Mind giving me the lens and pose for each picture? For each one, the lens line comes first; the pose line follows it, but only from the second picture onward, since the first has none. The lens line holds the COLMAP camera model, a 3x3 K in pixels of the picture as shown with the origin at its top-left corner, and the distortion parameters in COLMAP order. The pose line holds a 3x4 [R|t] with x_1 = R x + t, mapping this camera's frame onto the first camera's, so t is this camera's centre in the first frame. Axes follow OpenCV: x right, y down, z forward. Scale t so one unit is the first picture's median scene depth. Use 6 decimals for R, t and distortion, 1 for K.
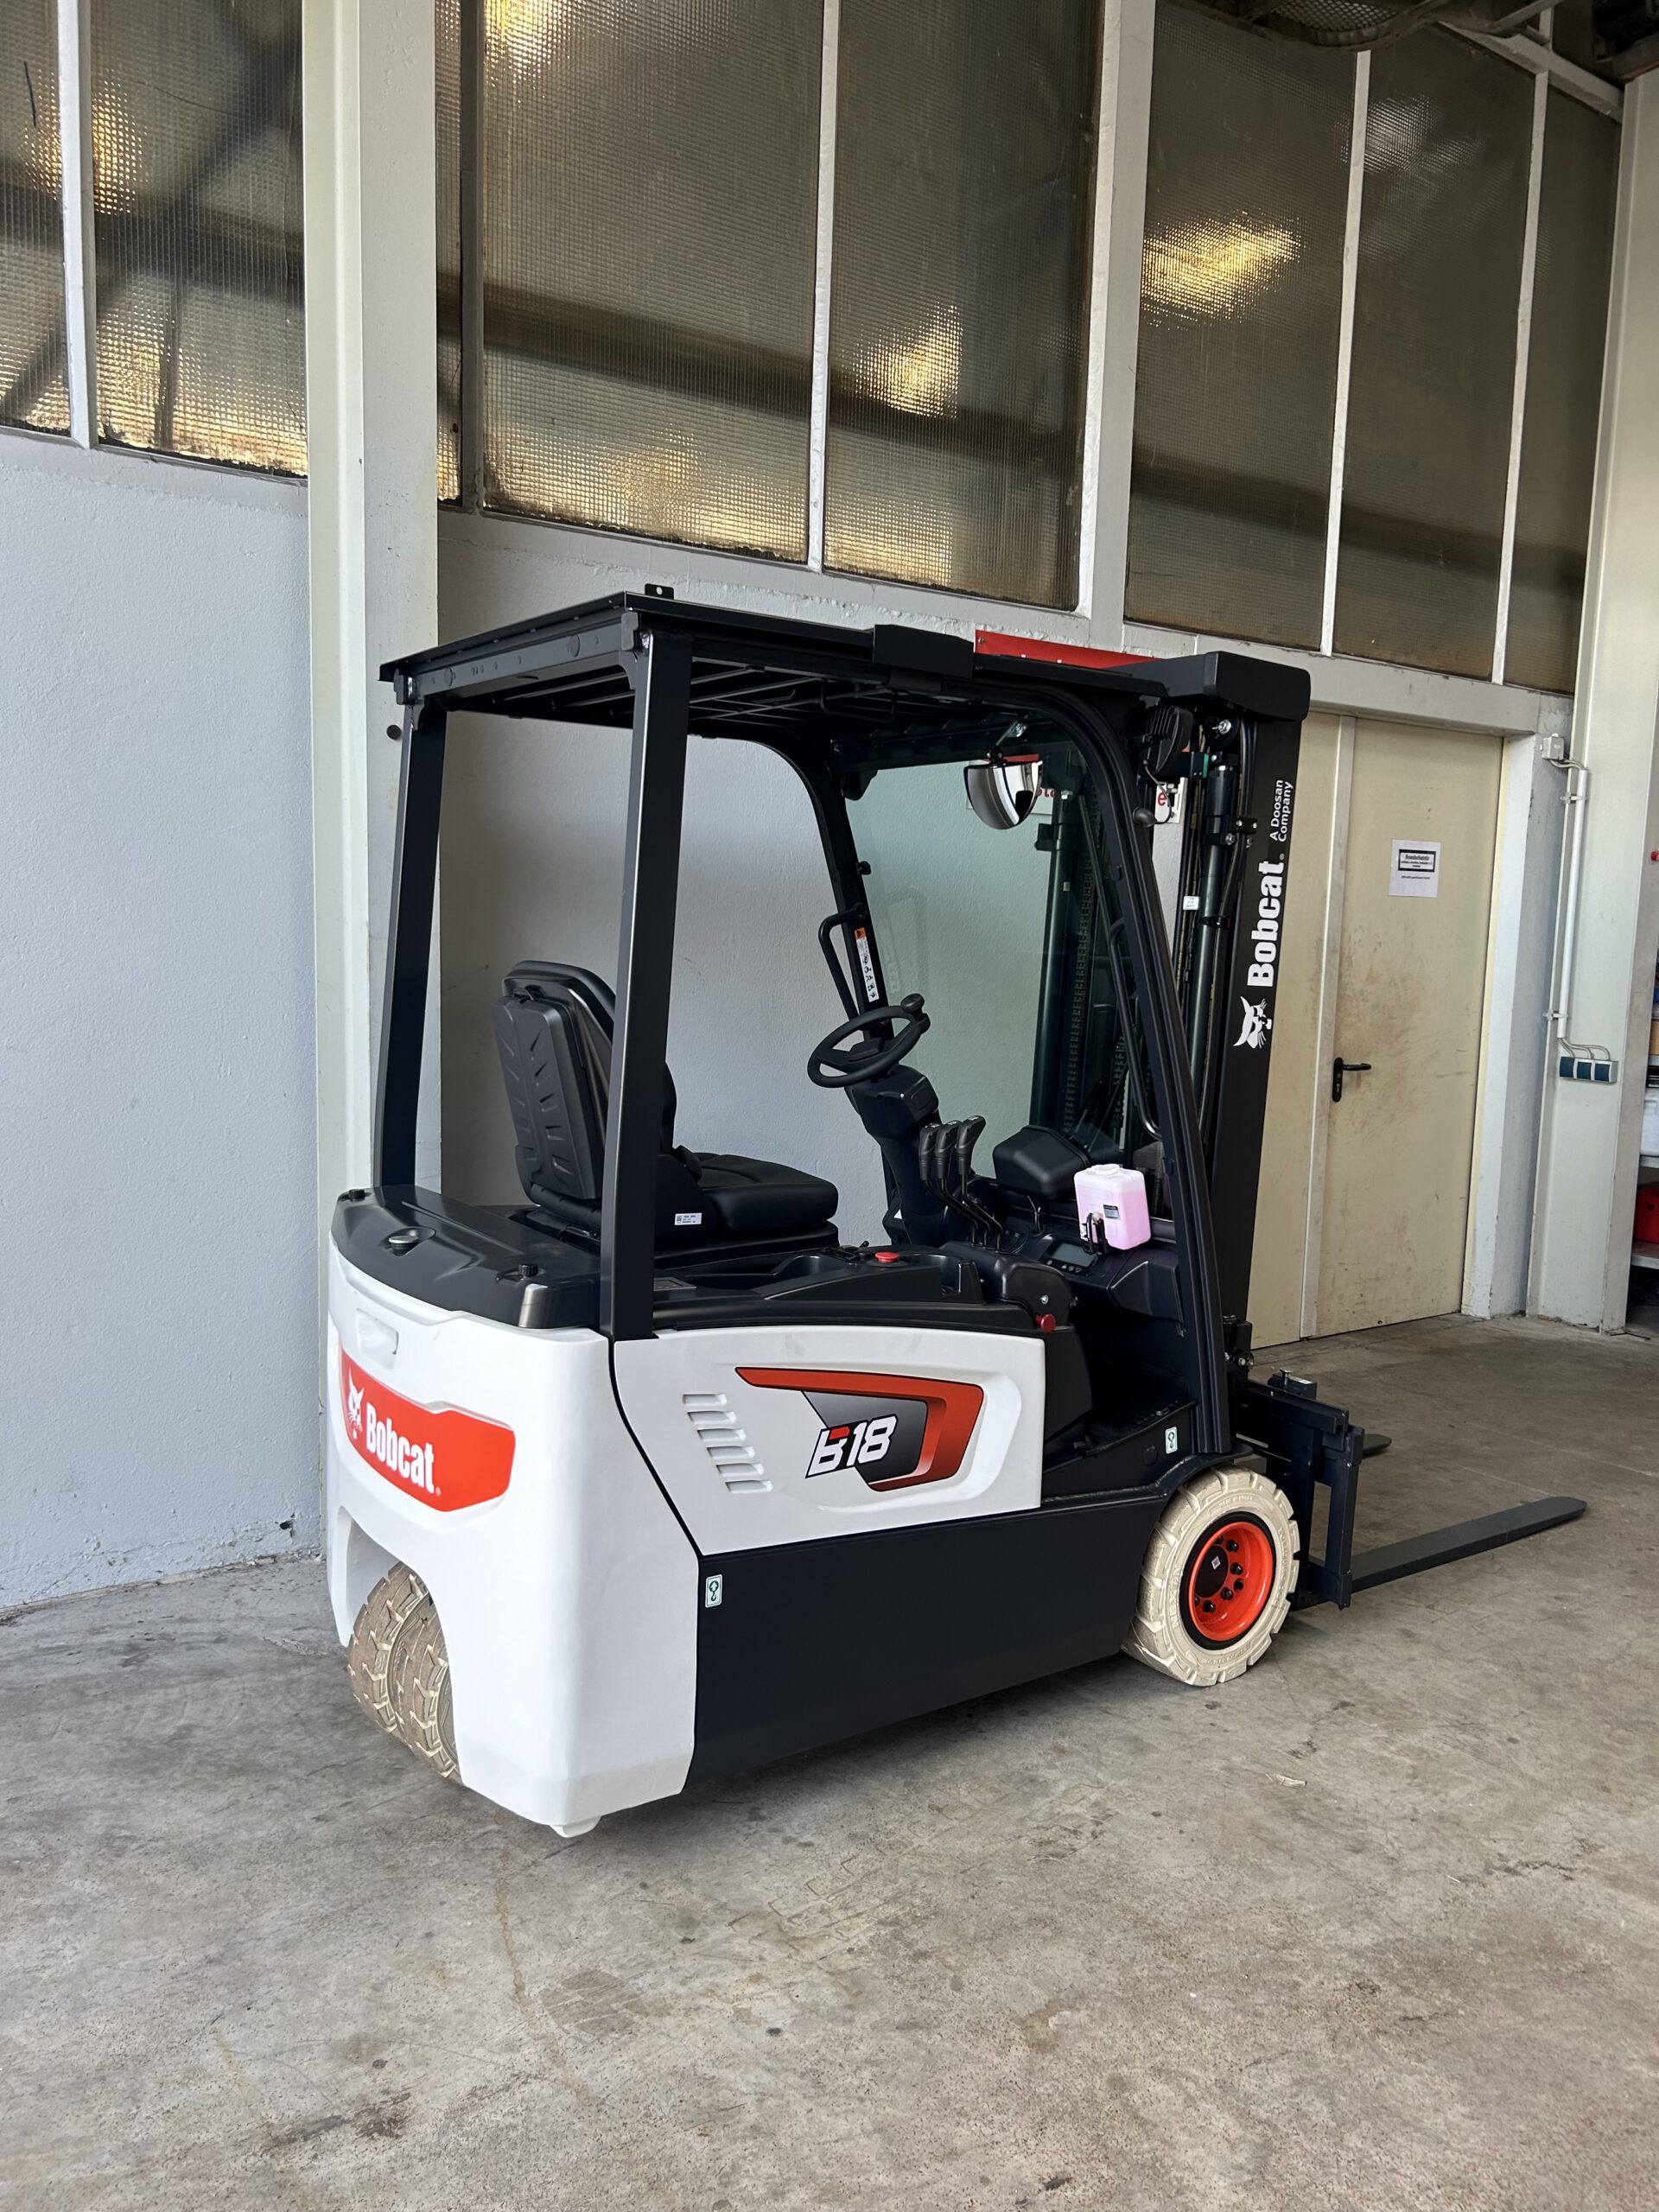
lens RADIAL K [[1662.6, 0, 818.1], [0, 1662.6, 1117.6], [0, 0, 1]] dist [0.039624, -0.039705]
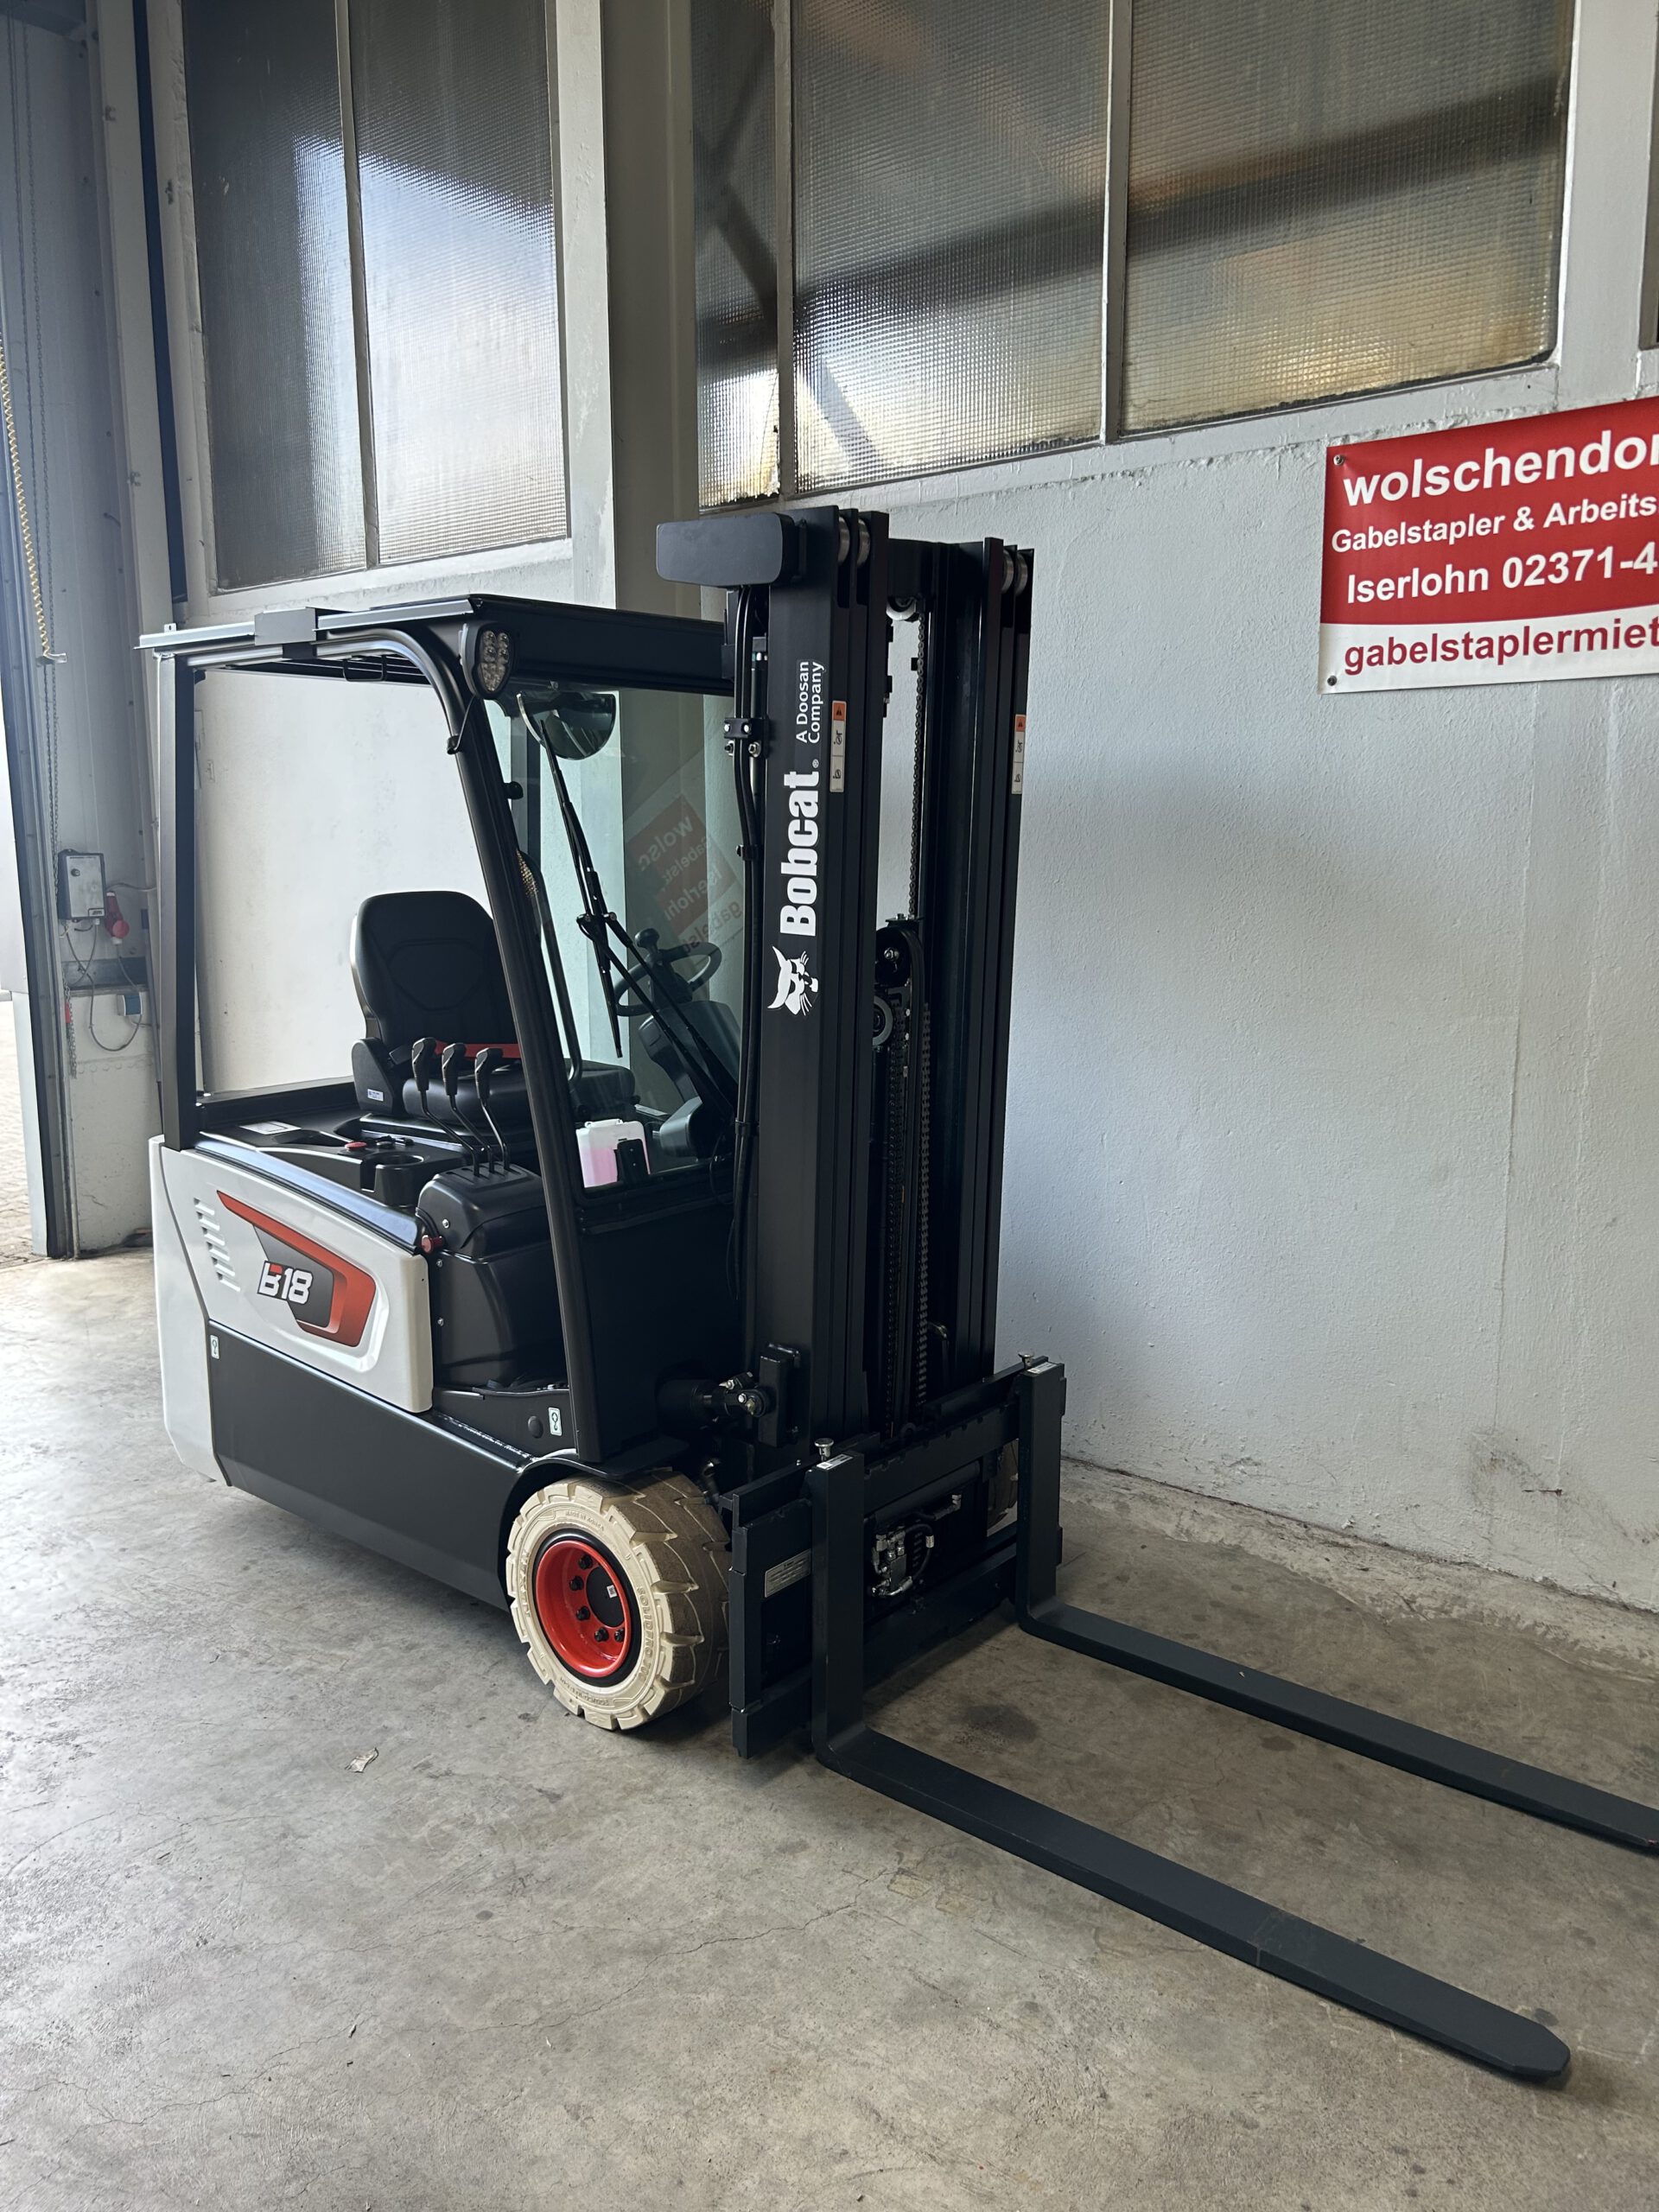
lens RADIAL K [[1662.6, 0, 829.1], [0, 1662.6, 1097.2], [0, 0, 1]] dist [0.039624, -0.039705]
pose [[0.267464, 0.124626, -0.955475, 1.253833], [-0.104104, 0.989534, 0.099926, -0.102483], [0.957928, 0.072742, 0.277638, 0.996373]]
